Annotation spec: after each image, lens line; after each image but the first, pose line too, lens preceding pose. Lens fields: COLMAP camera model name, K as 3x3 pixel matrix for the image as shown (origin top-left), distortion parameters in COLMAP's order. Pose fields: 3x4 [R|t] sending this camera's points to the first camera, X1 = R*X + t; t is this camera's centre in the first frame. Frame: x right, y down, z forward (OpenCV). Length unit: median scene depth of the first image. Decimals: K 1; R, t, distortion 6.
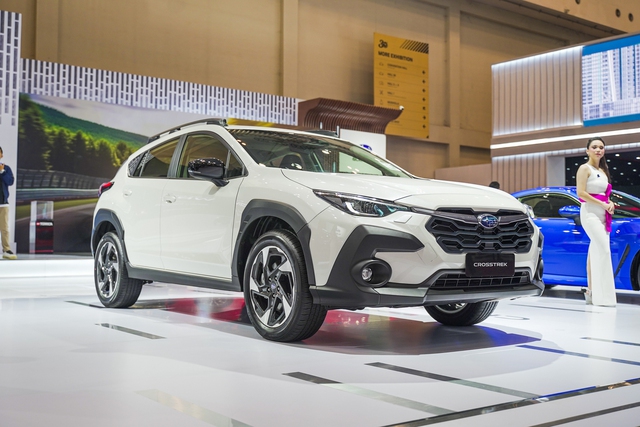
lens RADIAL K [[773.6, 0, 320.0], [0, 773.6, 213.5], [0, 0, 1]] dist [0.004854, 0.006026]
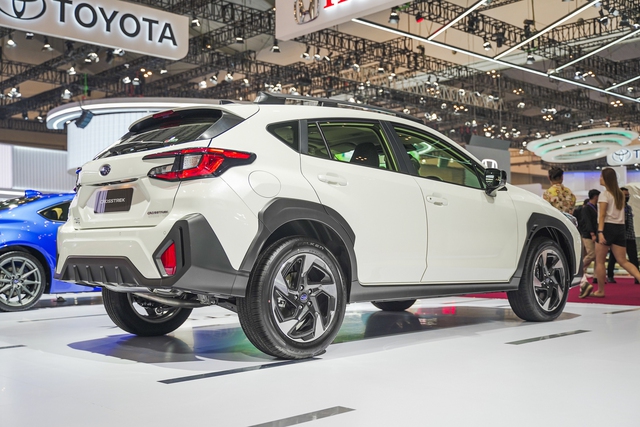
lens RADIAL K [[744.6, 0, 320.0], [0, 744.6, 213.5], [0, 0, 1]] dist [-0.179249, -0.004759]
pose [[-0.096244, 0.045601, 0.994313, -1.280945], [-0.021878, 0.998612, -0.047916, 0.046652], [-0.995117, -0.026365, -0.095113, 1.504003]]
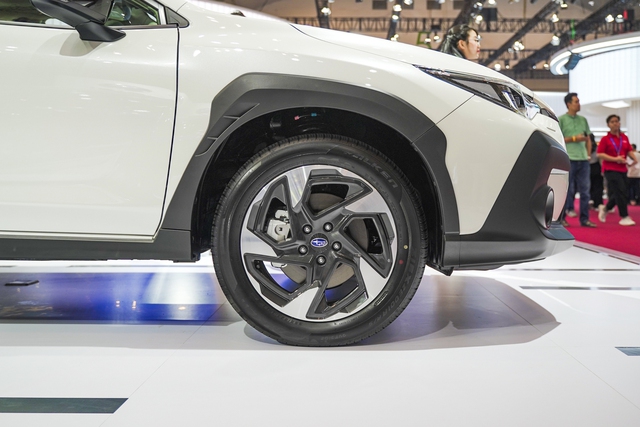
lens RADIAL K [[593.8, 0, 320.0], [0, 593.8, 213.5], [0, 0, 1]] dist [0.003550, 0.012250]
pose [[0.630446, -0.043394, 0.775019, -0.367693], [-0.026866, 0.996618, 0.077656, 0.042441], [-0.775768, -0.069780, 0.627148, 0.739149]]
